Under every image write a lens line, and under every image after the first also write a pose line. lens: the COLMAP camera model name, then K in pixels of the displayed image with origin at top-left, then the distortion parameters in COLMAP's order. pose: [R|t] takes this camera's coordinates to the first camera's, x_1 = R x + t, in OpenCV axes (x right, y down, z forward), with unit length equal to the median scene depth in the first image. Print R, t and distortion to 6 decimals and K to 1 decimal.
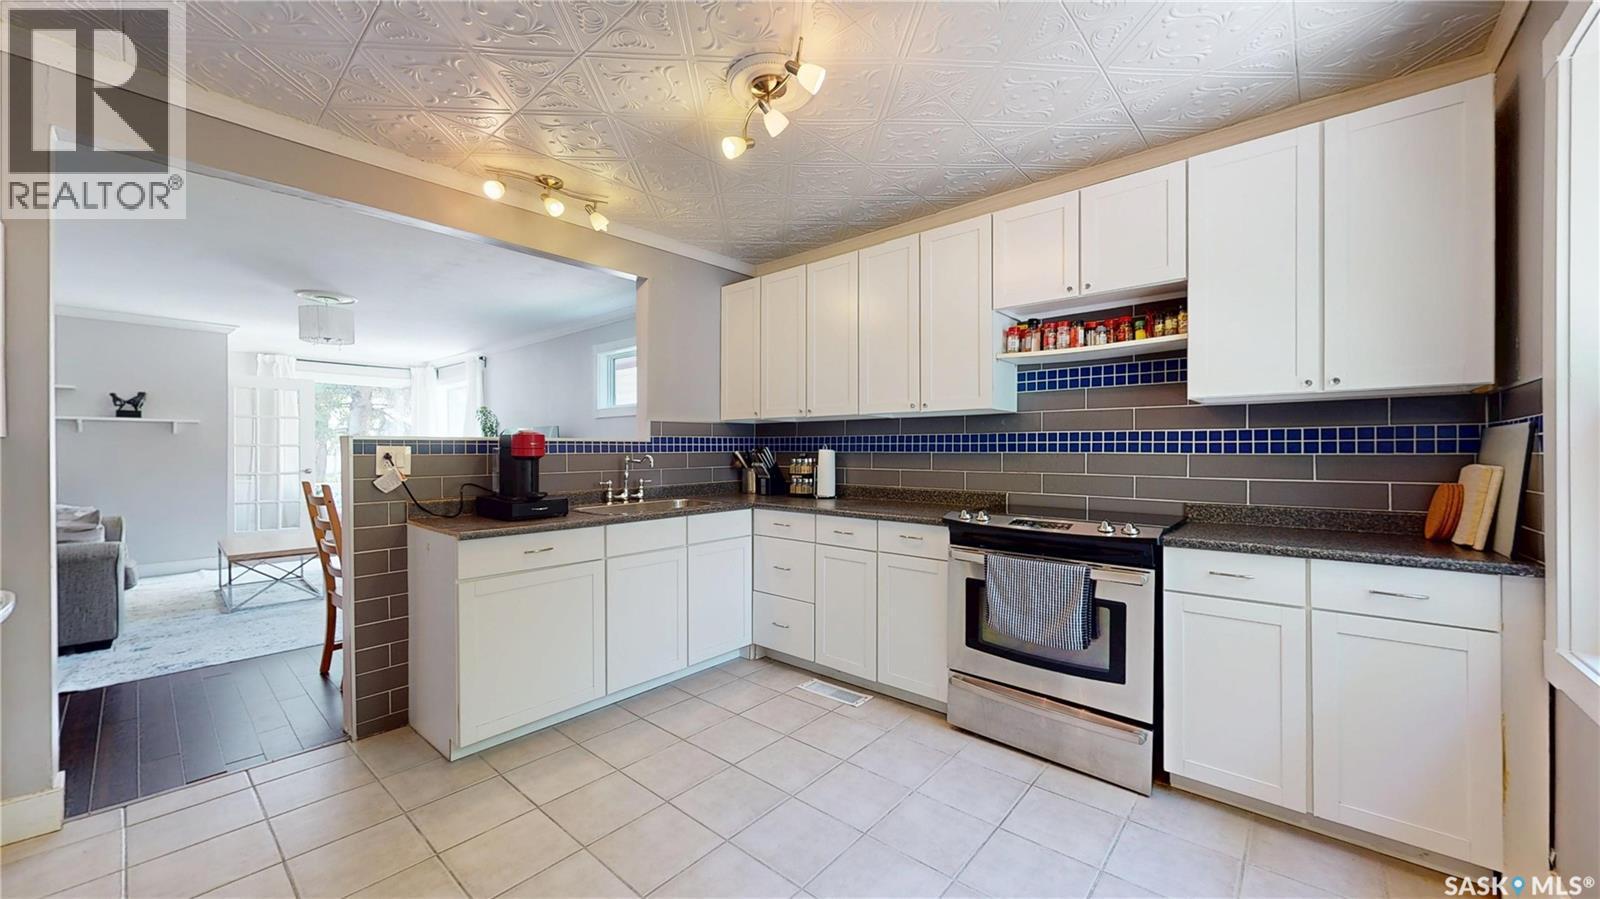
lens RADIAL K [[586.9, 0, 803.5], [0, 586.9, 452.6], [0, 0, 1]] dist [0.000684, -0.000048]
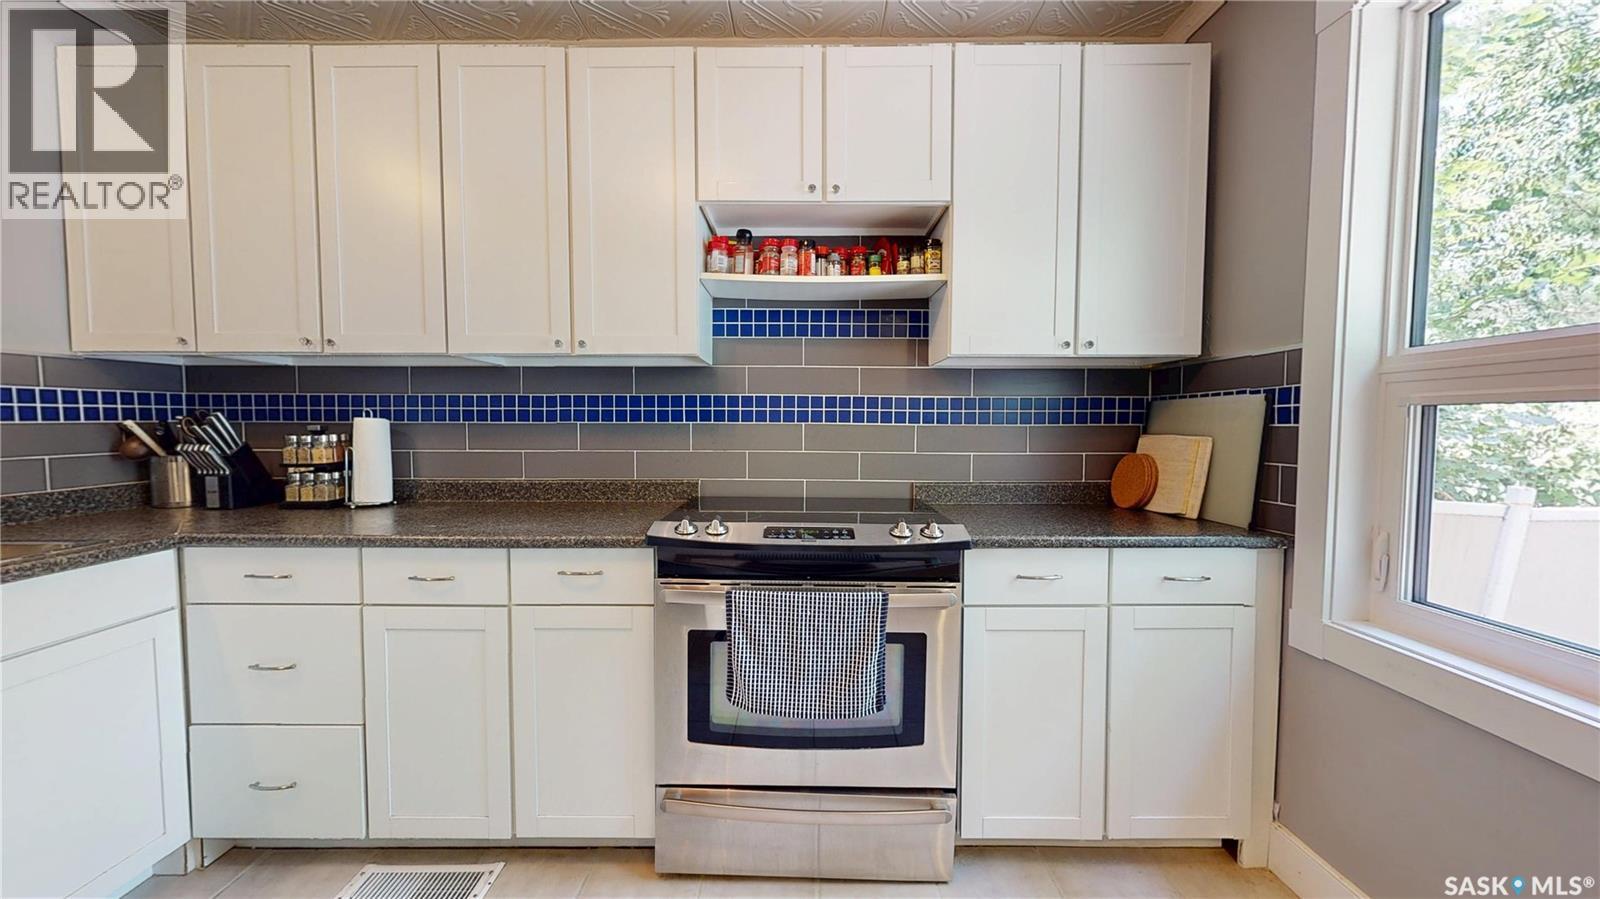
lens RADIAL K [[586.9, 0, 800.8], [0, 586.9, 451.9], [0, 0, 1]] dist [0.000684, -0.000048]
pose [[0.758637, -0.032194, 0.650718, -0.017670], [0.000269, 0.998794, 0.049101, -0.000234], [-0.651514, -0.037074, 0.757730, 0.400001]]
